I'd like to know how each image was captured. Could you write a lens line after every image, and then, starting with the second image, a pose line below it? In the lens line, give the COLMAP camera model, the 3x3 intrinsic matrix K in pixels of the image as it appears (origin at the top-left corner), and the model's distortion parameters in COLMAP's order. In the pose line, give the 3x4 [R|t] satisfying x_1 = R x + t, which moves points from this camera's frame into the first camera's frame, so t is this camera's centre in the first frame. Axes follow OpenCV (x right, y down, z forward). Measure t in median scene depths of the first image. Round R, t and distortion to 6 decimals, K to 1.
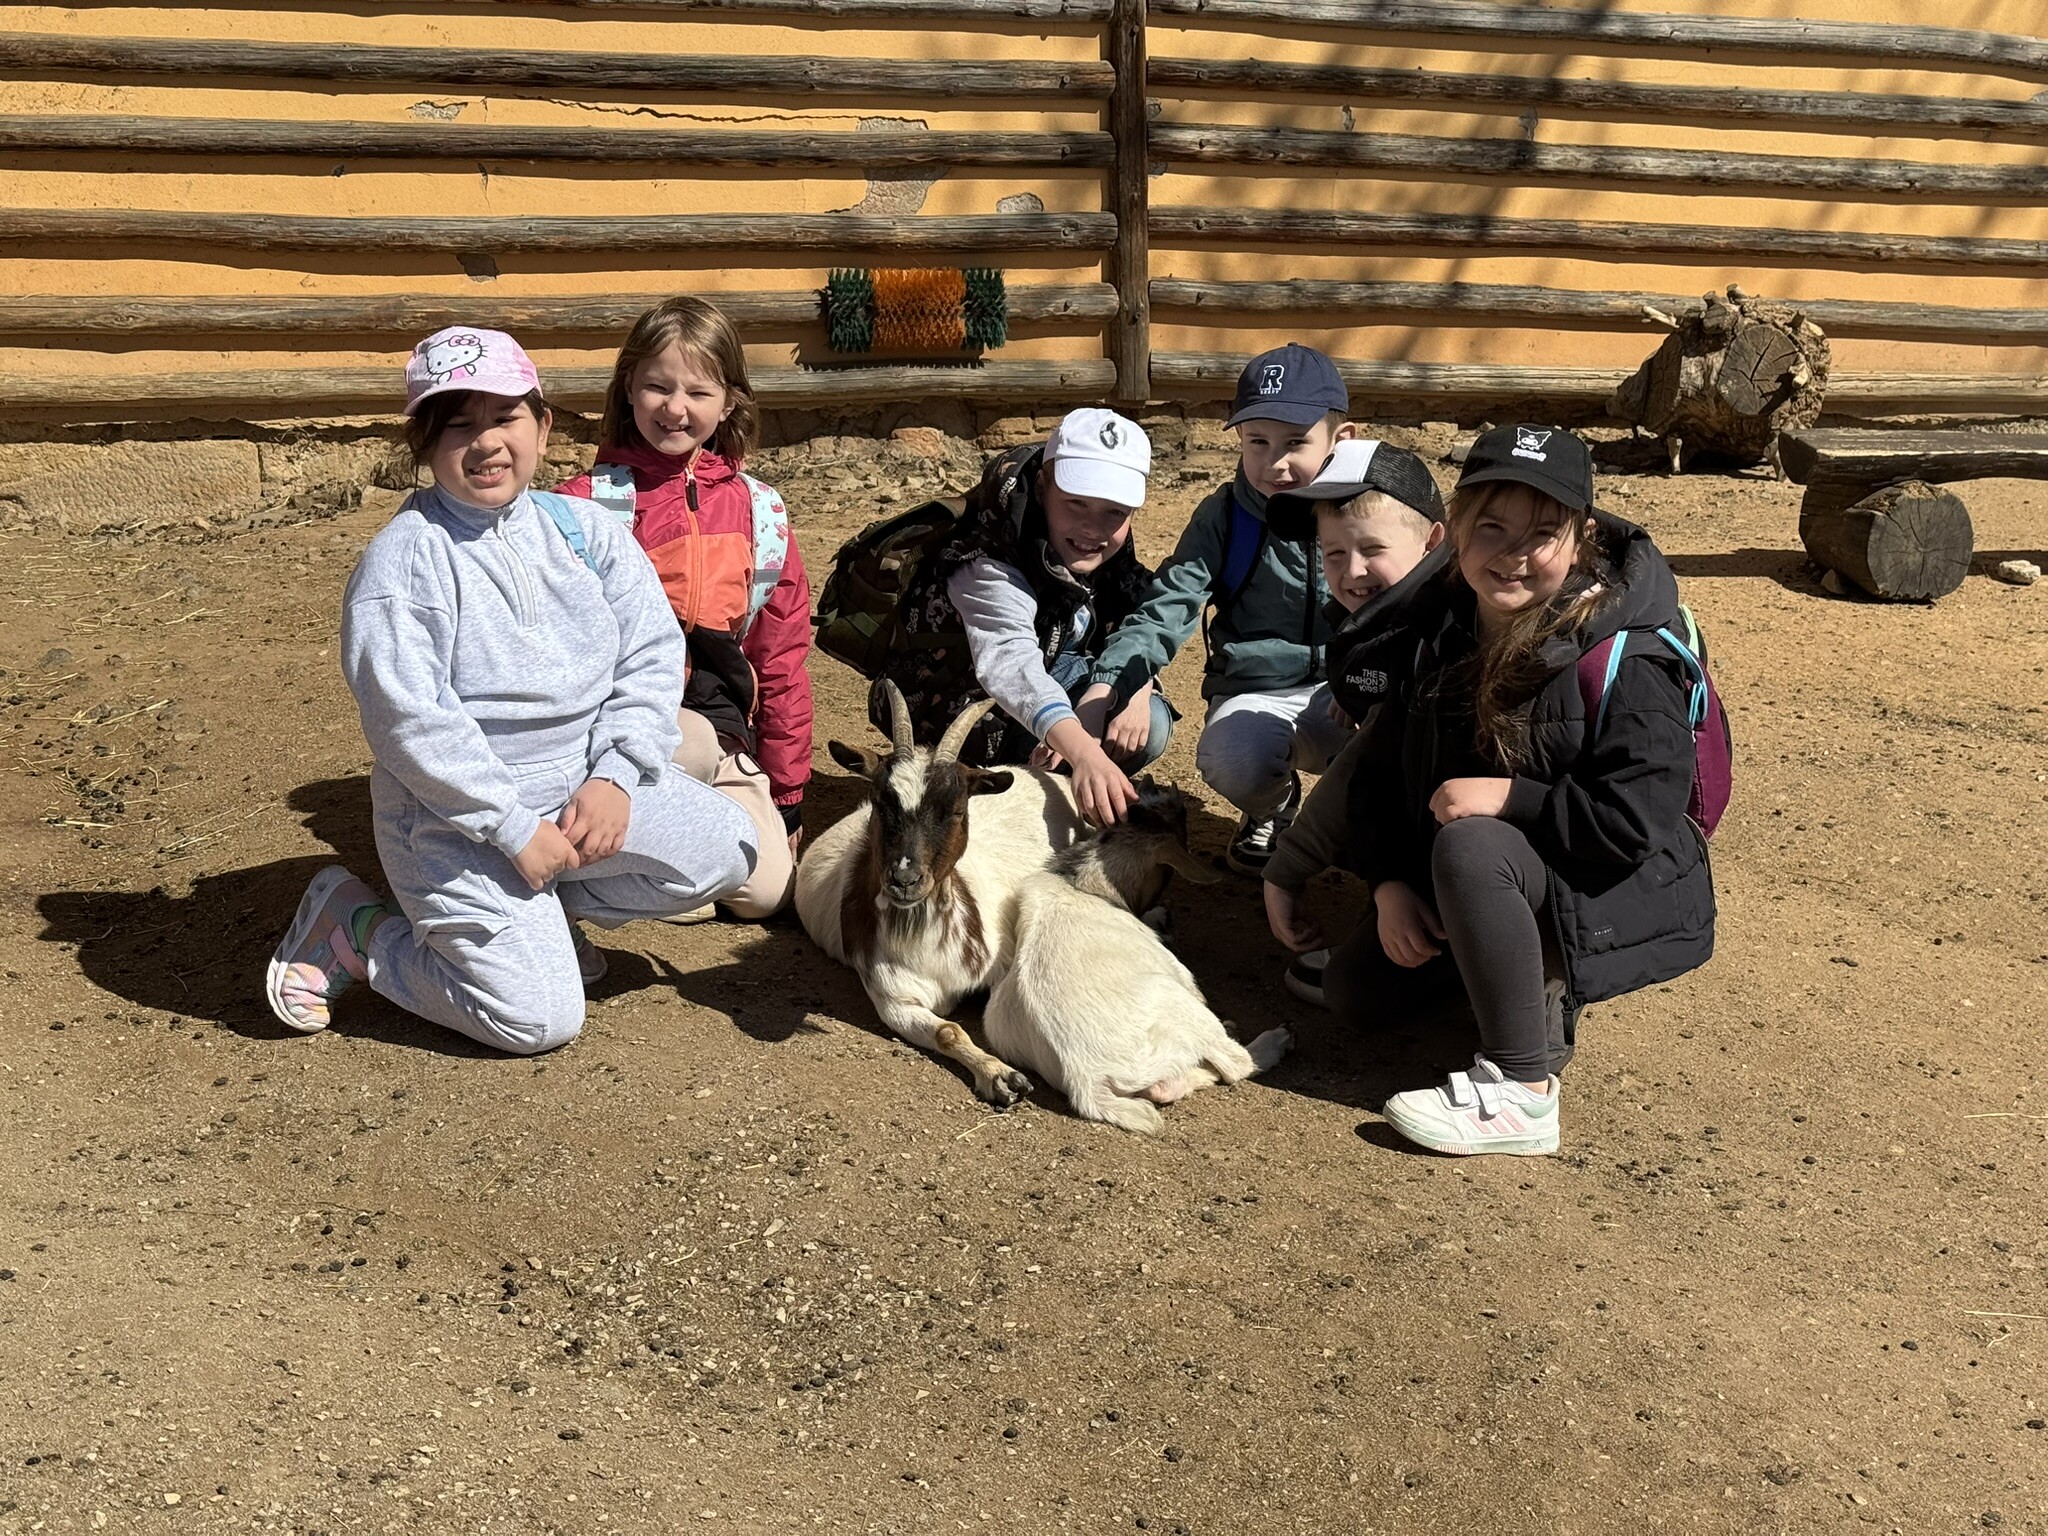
lens RADIAL K [[2761.2, 0, 1024.0], [0, 2761.2, 768.0], [0, 0, 1]] dist [0.212267, -0.482543]
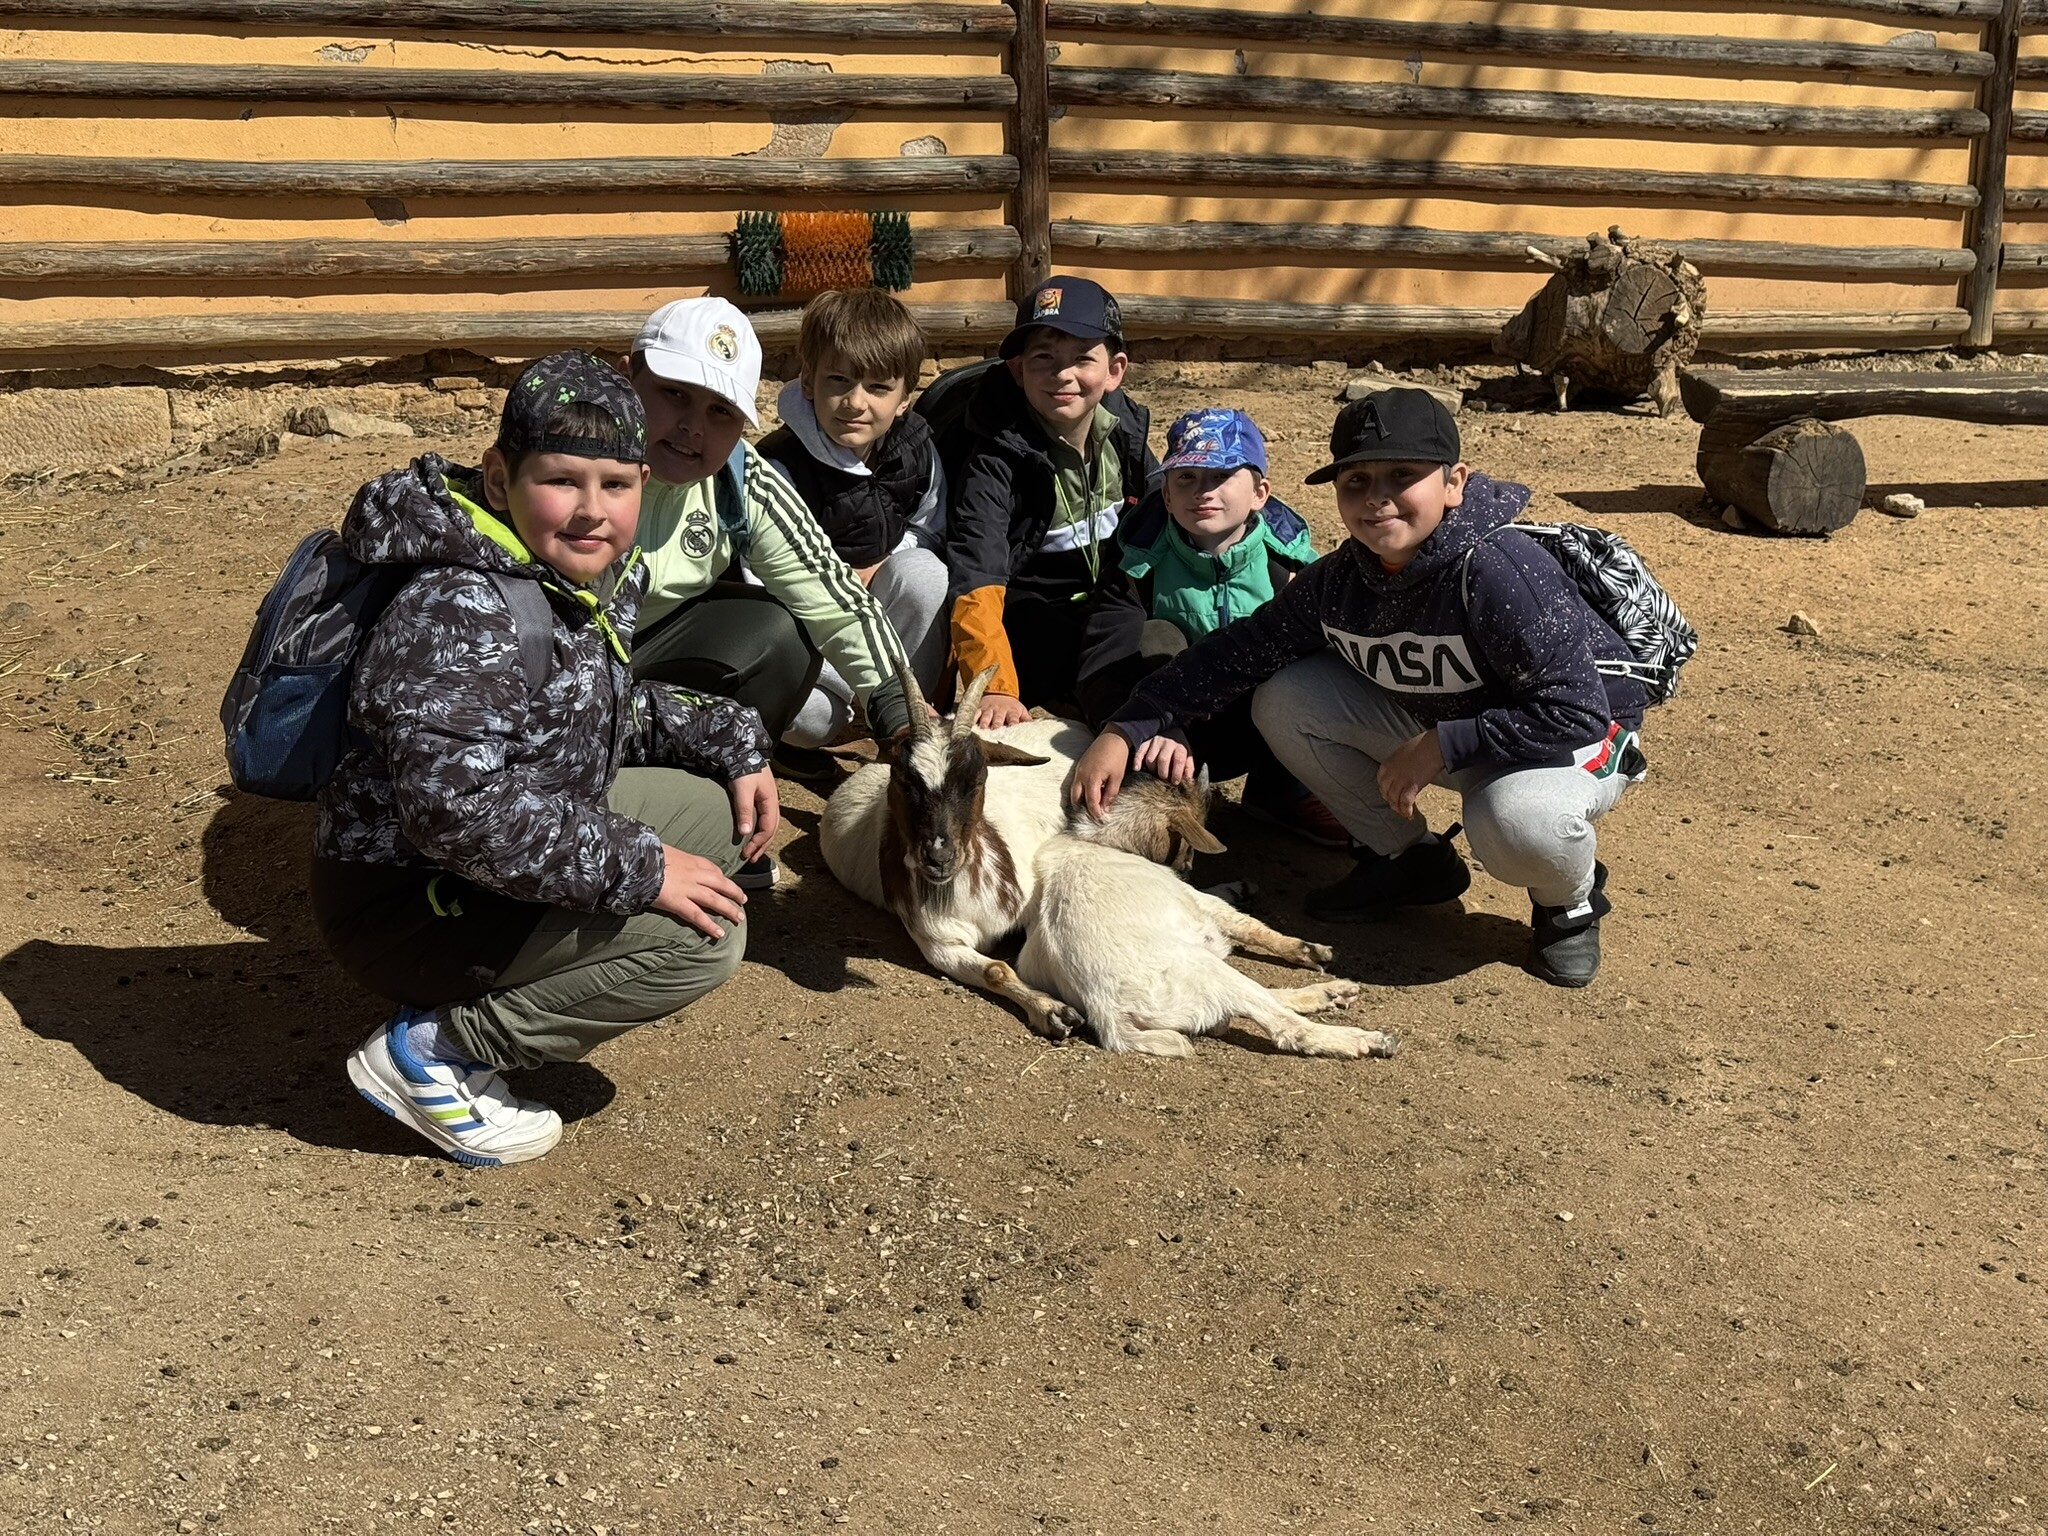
lens RADIAL K [[2762.1, 0, 1002.1], [0, 2762.1, 770.8], [0, 0, 1]] dist [0.215732, -0.505919]
pose [[0.997724, -0.015367, 0.065661, -0.046279], [0.013591, 0.999532, 0.027416, -0.004046], [-0.066052, -0.026461, 0.997465, -0.018336]]
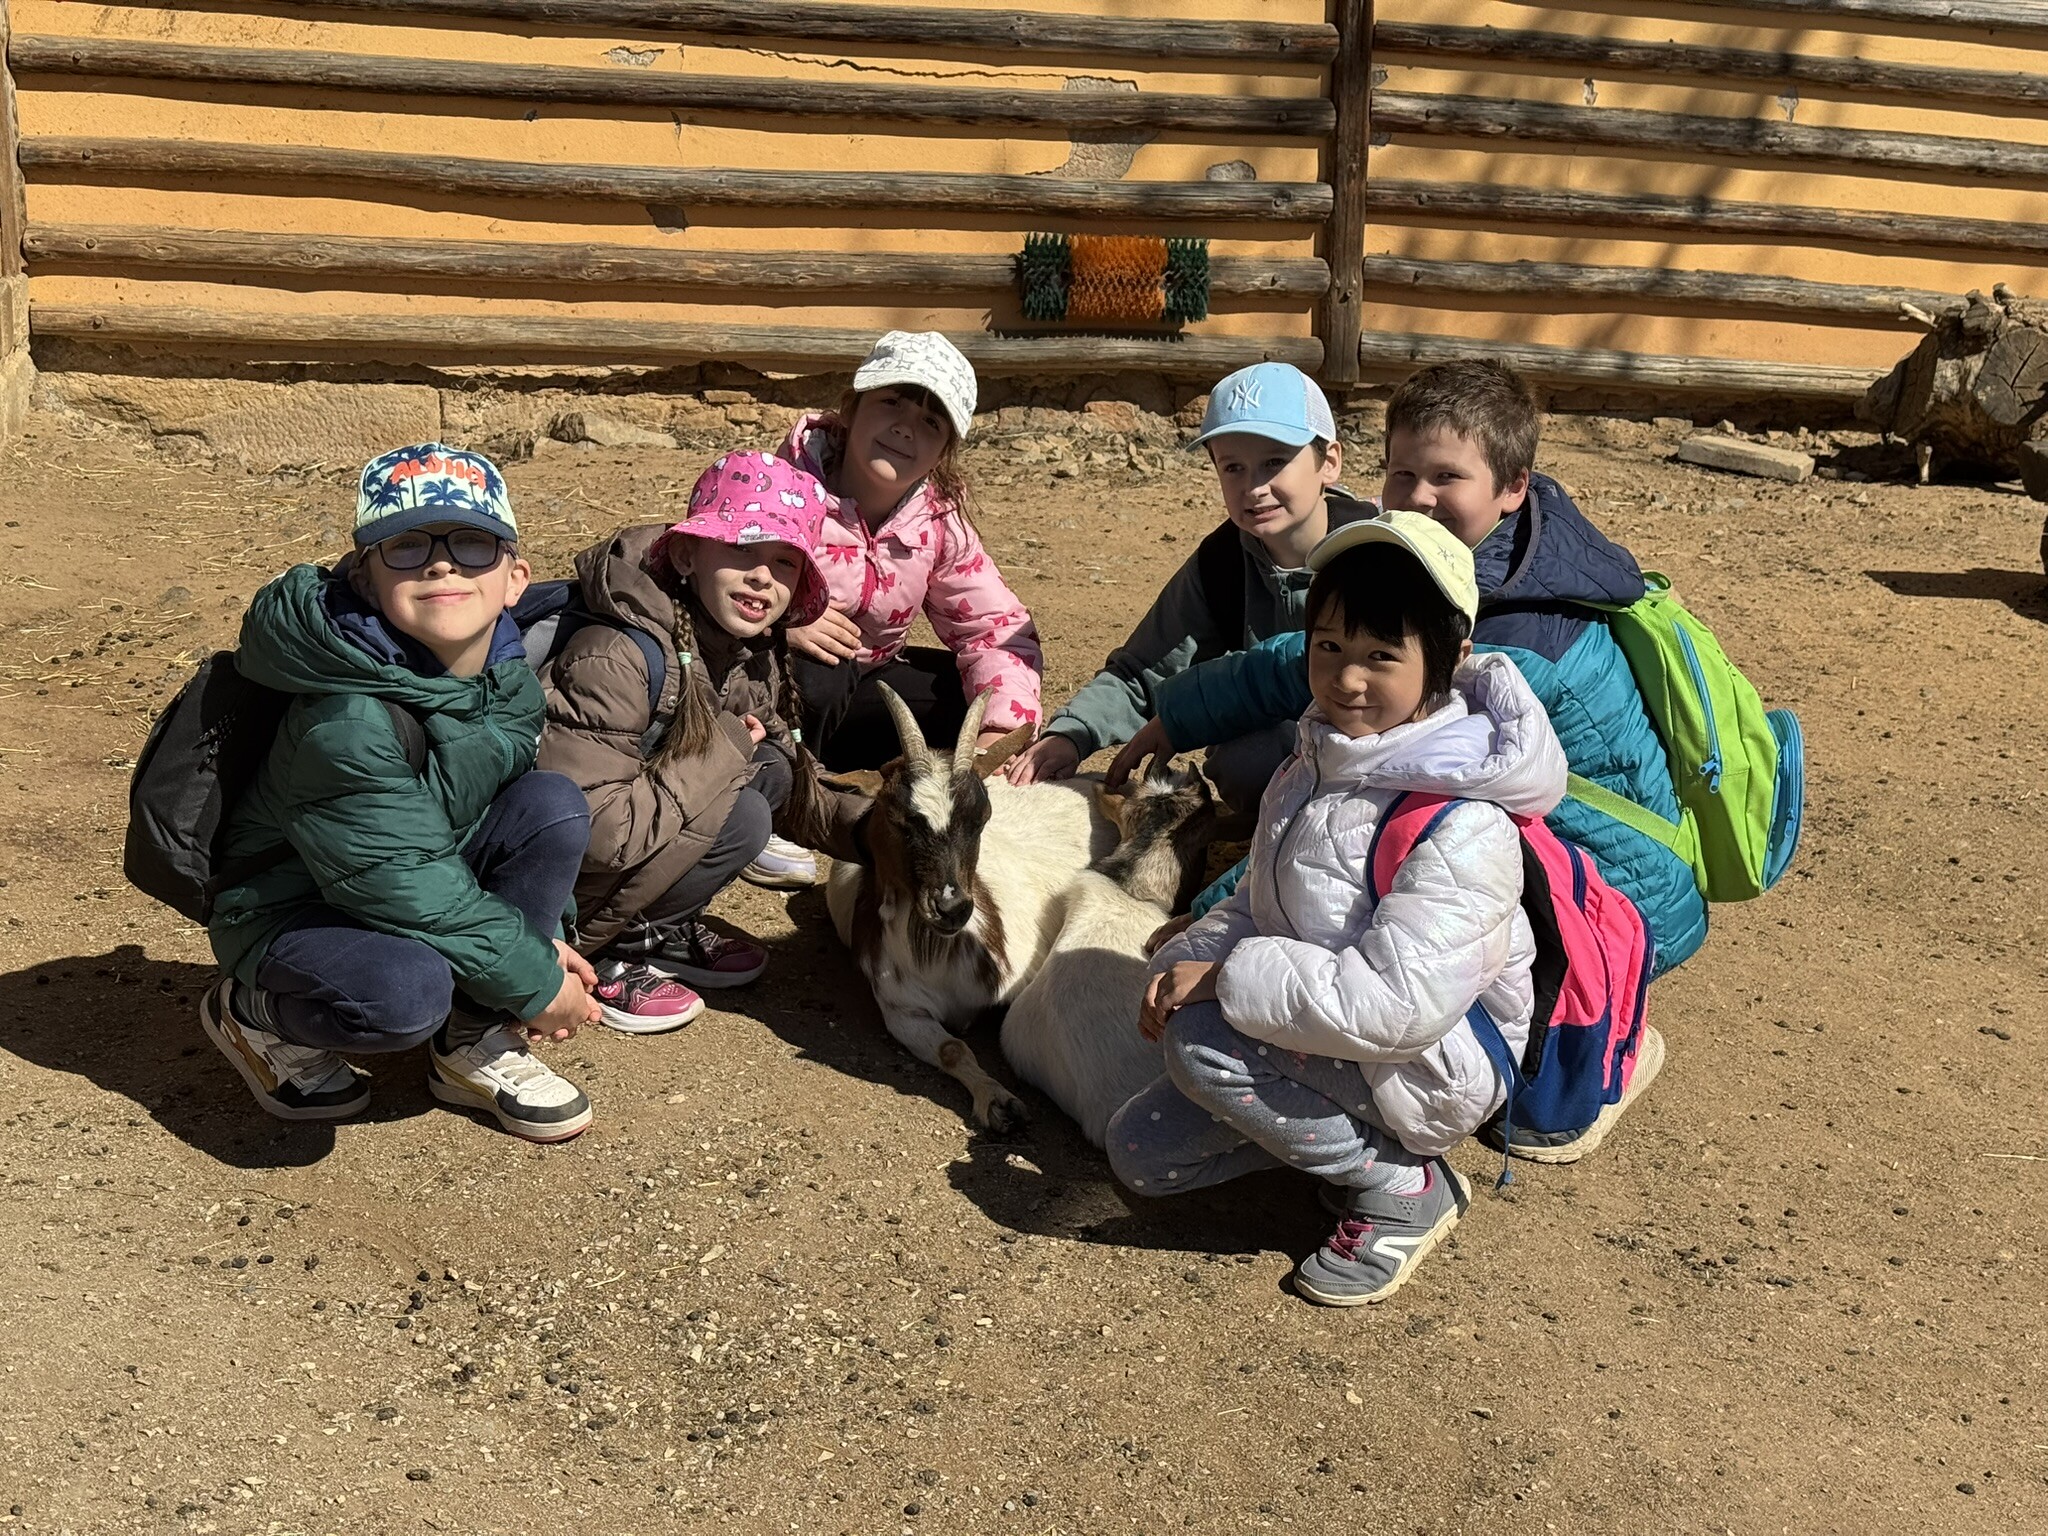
lens RADIAL K [[2761.2, 0, 1024.0], [0, 2761.2, 768.0], [0, 0, 1]] dist [0.212267, -0.482543]
pose [[0.992776, 0.056989, -0.105588, 0.043950], [-0.056140, 0.998362, 0.011001, -0.004936], [0.106042, -0.004994, 0.994349, 0.041689]]
